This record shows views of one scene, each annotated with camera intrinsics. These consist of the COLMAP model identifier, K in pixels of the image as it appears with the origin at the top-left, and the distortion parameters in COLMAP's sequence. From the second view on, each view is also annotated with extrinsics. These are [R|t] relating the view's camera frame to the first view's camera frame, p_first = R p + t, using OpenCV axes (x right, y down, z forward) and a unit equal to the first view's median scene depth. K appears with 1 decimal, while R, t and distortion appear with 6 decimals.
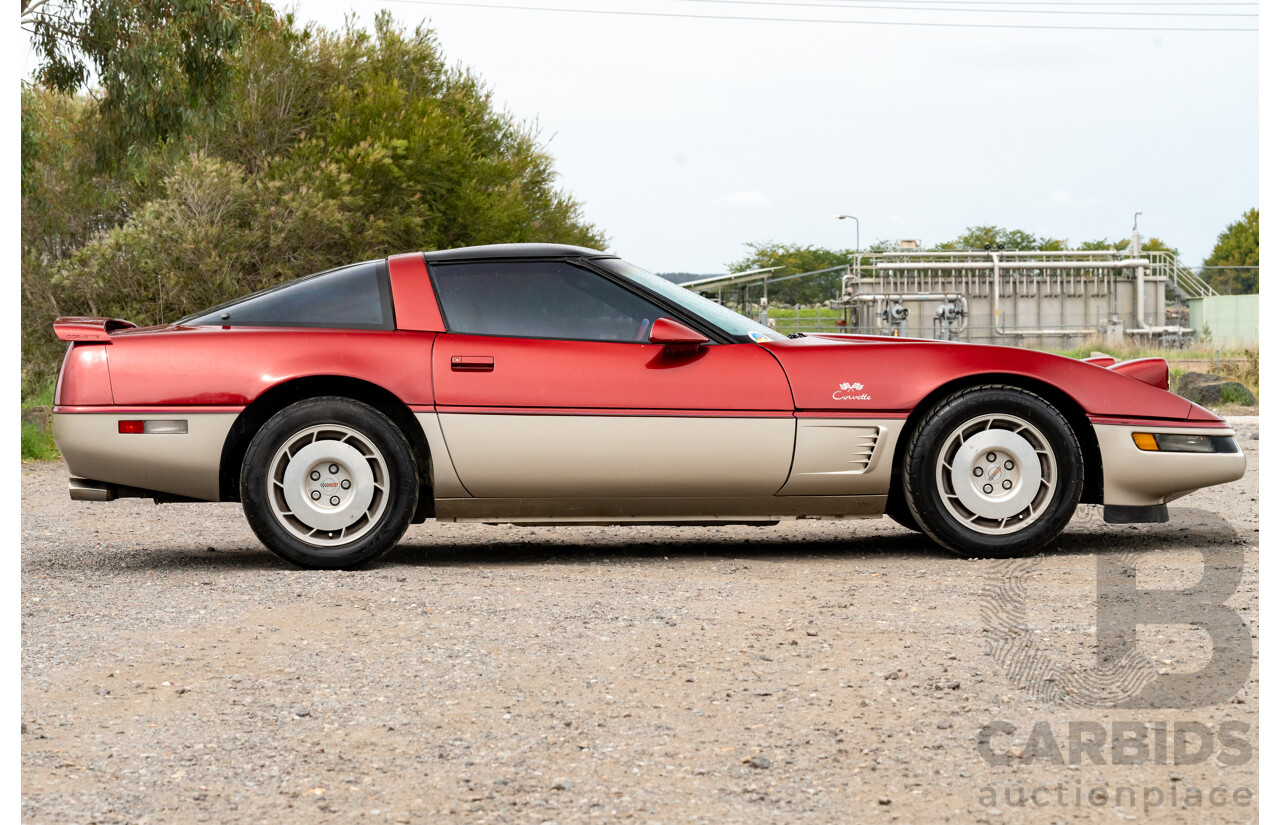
lens RADIAL K [[5275.7, 0, 722.7], [0, 5275.7, 490.4], [0, 0, 1]] dist [0.178139, 1.623886]
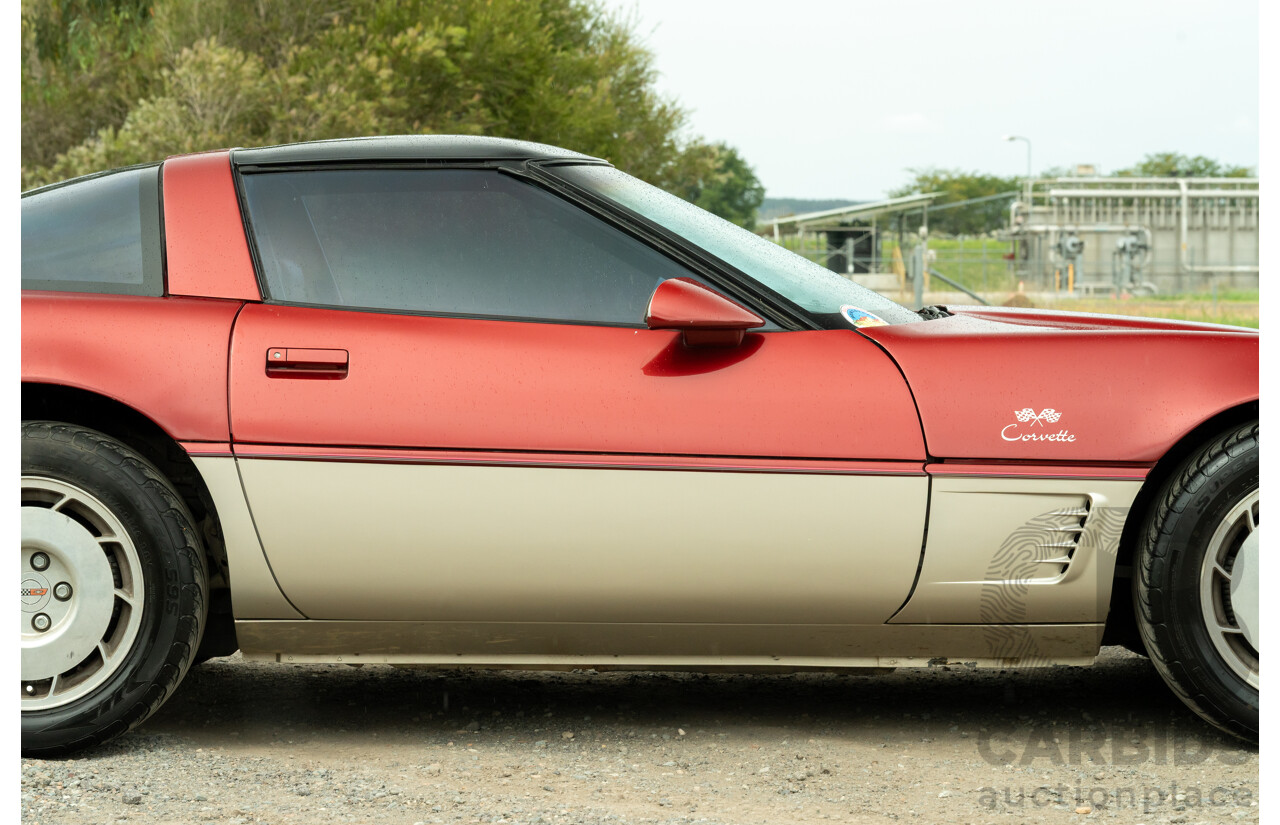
lens RADIAL K [[4793.4, 0, 640.0], [0, 4793.4, 412.5], [0, 0, 1]] dist [0.072059, 5.537767]
pose [[0.998494, 0.012613, -0.053396, 0.005704], [-0.012446, 0.999917, 0.003474, -0.011356], [0.053435, -0.002804, 0.998567, 0.284332]]
